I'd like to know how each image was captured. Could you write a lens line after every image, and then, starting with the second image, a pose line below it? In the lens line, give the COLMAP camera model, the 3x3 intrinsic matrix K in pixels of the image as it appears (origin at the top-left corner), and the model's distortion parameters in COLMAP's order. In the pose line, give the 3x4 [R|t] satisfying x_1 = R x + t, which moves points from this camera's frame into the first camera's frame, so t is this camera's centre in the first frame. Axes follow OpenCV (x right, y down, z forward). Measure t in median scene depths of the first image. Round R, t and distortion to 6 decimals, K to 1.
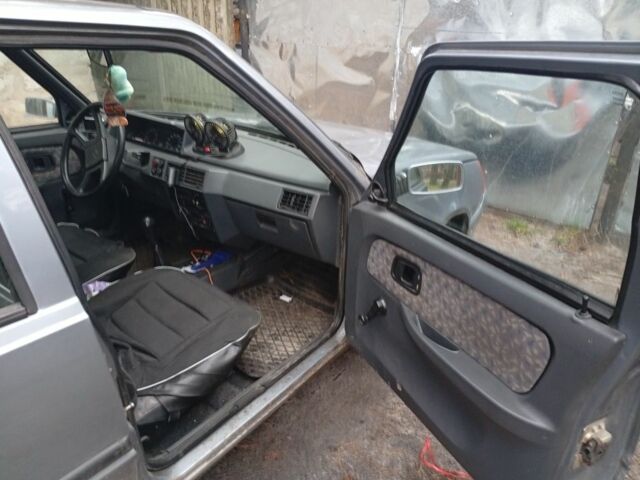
lens RADIAL K [[483.9, 0, 320.0], [0, 483.9, 240.0], [0, 0, 1]] dist [0.038480, -0.094238]
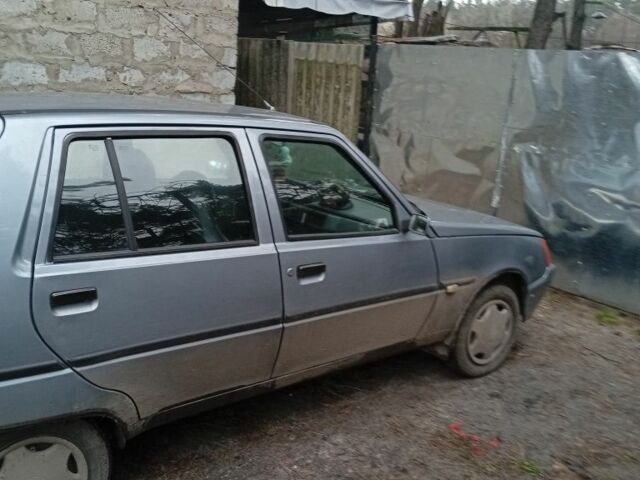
lens RADIAL K [[650.9, 0, 320.0], [0, 650.9, 240.0], [0, 0, 1]] dist [0.093661, -0.264426]
pose [[0.973557, 0.102418, -0.204199, 0.083405], [-0.141552, 0.972042, -0.187341, 0.156853], [0.179303, 0.211292, 0.960836, -0.469322]]
